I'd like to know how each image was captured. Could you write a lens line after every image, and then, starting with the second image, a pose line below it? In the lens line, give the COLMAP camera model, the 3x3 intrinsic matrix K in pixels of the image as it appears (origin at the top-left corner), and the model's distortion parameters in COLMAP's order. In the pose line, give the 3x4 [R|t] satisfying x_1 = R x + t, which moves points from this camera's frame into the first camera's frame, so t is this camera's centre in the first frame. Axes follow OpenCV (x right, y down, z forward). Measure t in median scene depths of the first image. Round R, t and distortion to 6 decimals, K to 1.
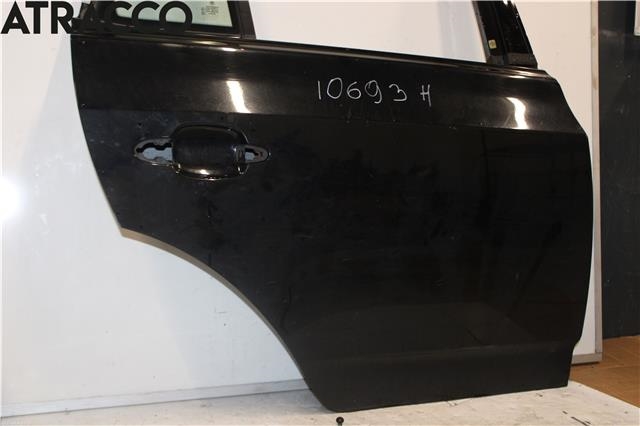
lens RADIAL K [[731.1, 0, 320.9], [0, 731.1, 212.8], [0, 0, 1]] dist [-0.078329, 0.000000]
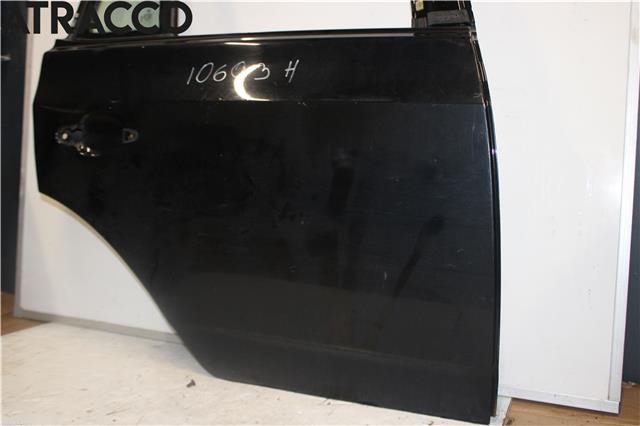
lens RADIAL K [[650.4, 0, 320.7], [0, 650.4, 213.1], [0, 0, 1]] dist [-0.115909, 0.000000]
pose [[0.738990, 0.062940, -0.670770, 0.759855], [-0.051403, 0.997992, 0.037013, -0.009688], [0.671752, 0.007127, 0.740741, 0.404732]]
